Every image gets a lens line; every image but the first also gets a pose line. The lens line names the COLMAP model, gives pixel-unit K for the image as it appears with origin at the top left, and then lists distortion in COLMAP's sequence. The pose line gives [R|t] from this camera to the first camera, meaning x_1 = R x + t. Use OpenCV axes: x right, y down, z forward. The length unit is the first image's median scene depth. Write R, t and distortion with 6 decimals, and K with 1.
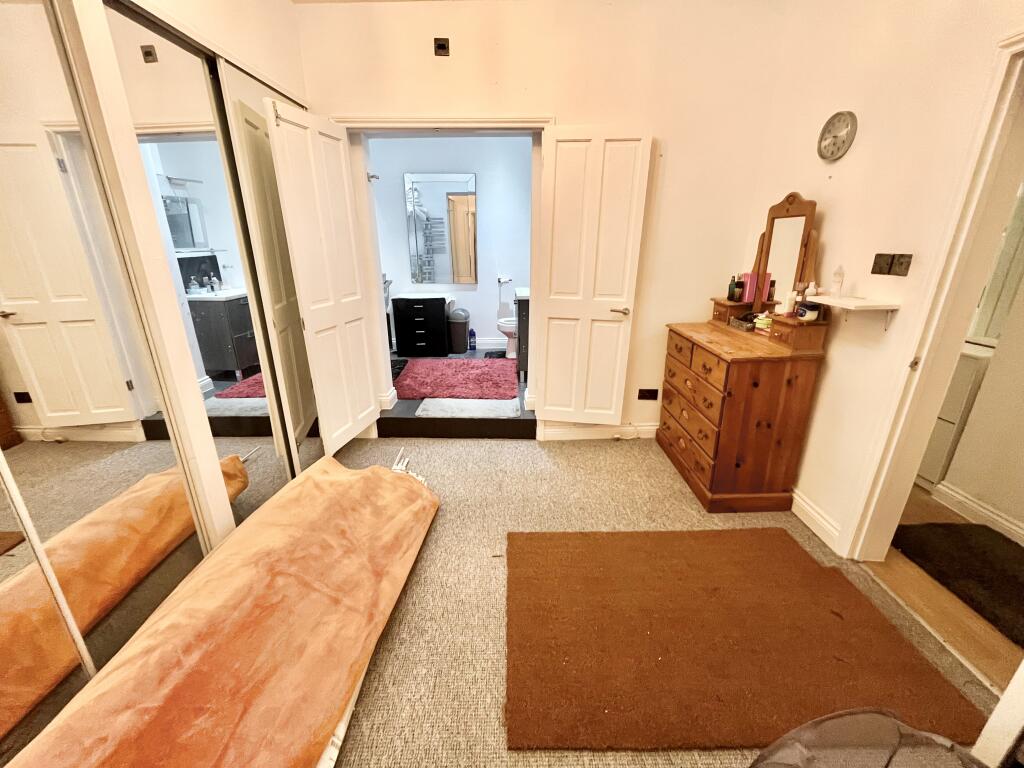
lens RADIAL K [[414.8, 0, 511.0], [0, 414.8, 378.8], [0, 0, 1]] dist [-0.004860, 0.000585]
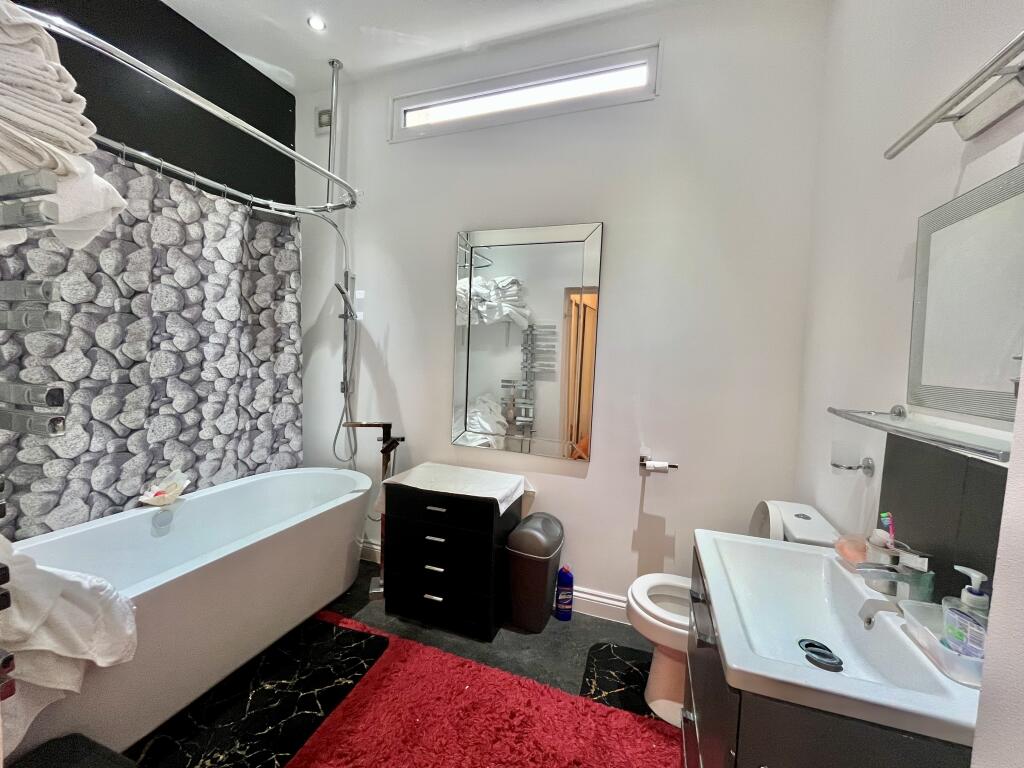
lens RADIAL K [[414.8, 0, 514.2], [0, 414.8, 380.9], [0, 0, 1]] dist [-0.004860, 0.000585]
pose [[0.942155, 0.056851, -0.330320, -0.014853], [-0.142875, 0.959609, -0.242357, -0.169892], [0.303200, 0.275532, 0.912224, 0.495560]]
